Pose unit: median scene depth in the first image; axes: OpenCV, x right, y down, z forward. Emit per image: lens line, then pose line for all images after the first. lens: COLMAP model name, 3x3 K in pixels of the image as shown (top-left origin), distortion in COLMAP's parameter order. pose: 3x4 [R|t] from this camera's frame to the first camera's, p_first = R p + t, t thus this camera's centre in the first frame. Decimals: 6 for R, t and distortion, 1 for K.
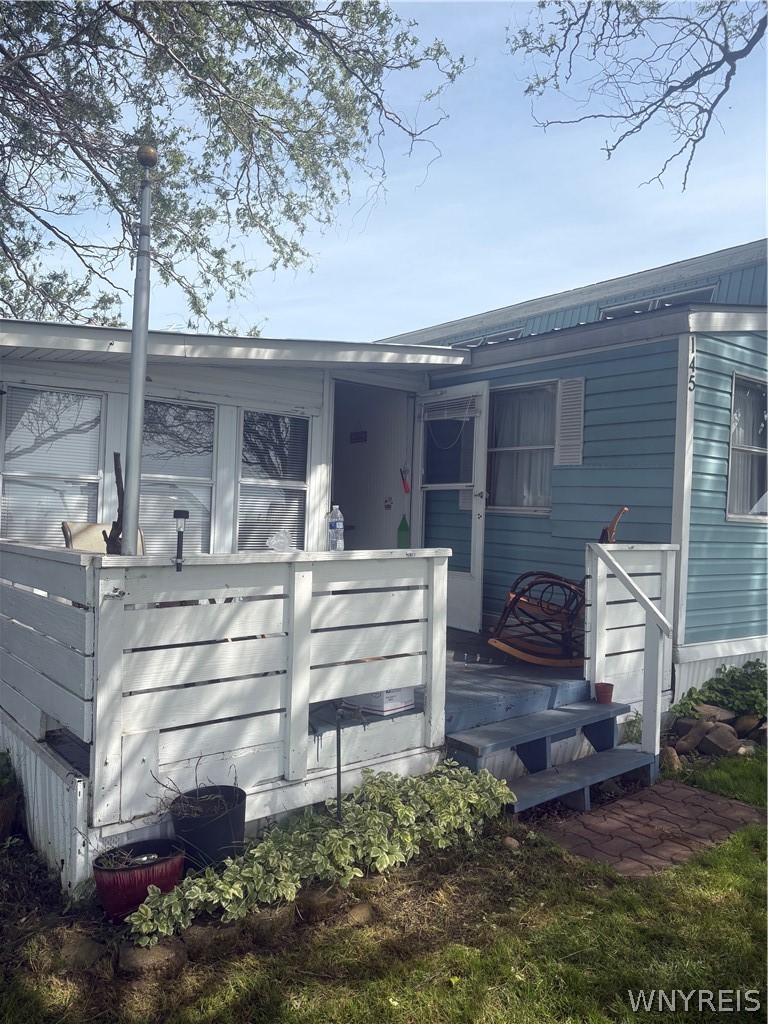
lens RADIAL K [[808.9, 0, 361.3], [0, 808.9, 516.5], [0, 0, 1]] dist [0.034257, -0.079117]
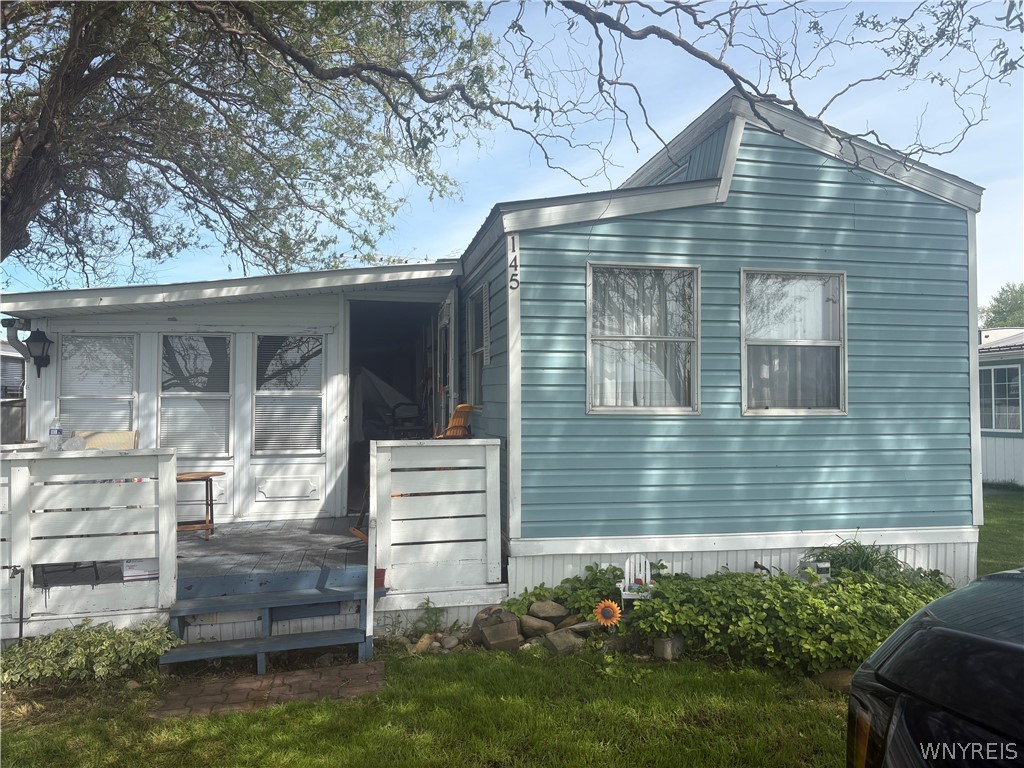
lens RADIAL K [[808.9, 0, 512.0], [0, 808.9, 384.0], [0, 0, 1]] dist [0.034257, -0.079117]
pose [[0.895827, -0.048656, -0.441732, 0.848755], [0.032302, 0.998488, -0.044472, 0.010319], [0.443228, 0.025570, 0.896044, 0.086909]]
